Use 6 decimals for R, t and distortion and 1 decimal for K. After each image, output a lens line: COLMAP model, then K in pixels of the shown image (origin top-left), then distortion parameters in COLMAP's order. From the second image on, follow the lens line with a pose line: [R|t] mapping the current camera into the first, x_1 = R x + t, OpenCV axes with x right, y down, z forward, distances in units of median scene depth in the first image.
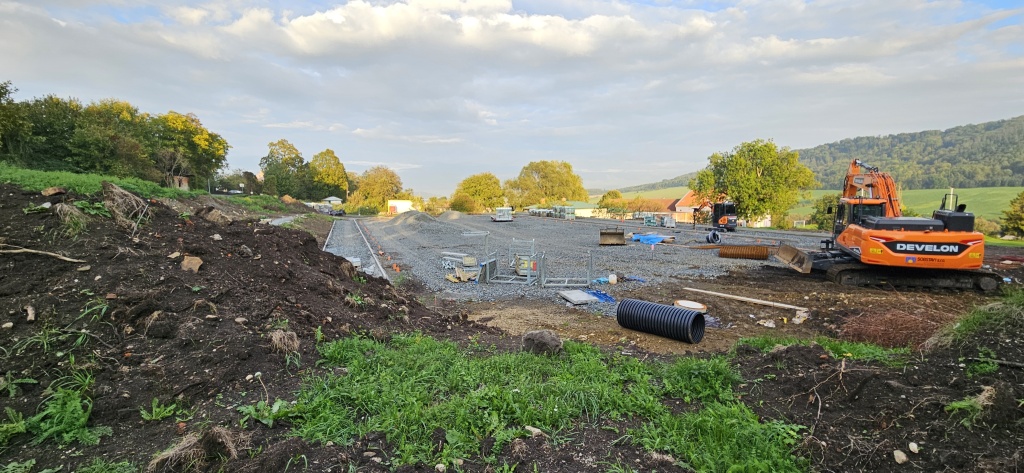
lens RADIAL K [[378.9, 0, 512.0], [0, 378.9, 236.5], [0, 0, 1]] dist [-0.002563, -0.000453]
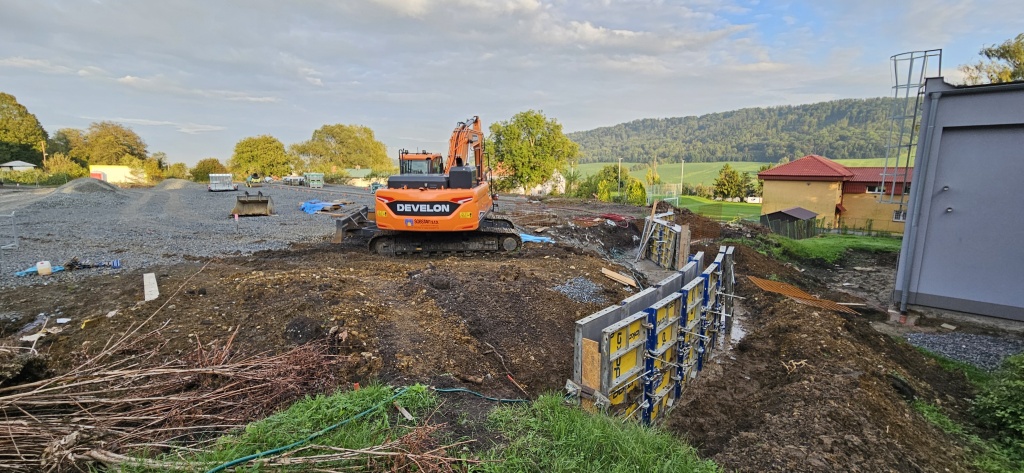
lens RADIAL K [[364.3, 0, 512.0], [0, 364.3, 236.5], [0, 0, 1]] dist [0.000585, -0.000106]
pose [[0.943838, -0.052545, 0.326202, 0.130293], [0.026490, 0.996130, 0.083810, 0.003906], [-0.329344, -0.070462, 0.941577, 0.018600]]
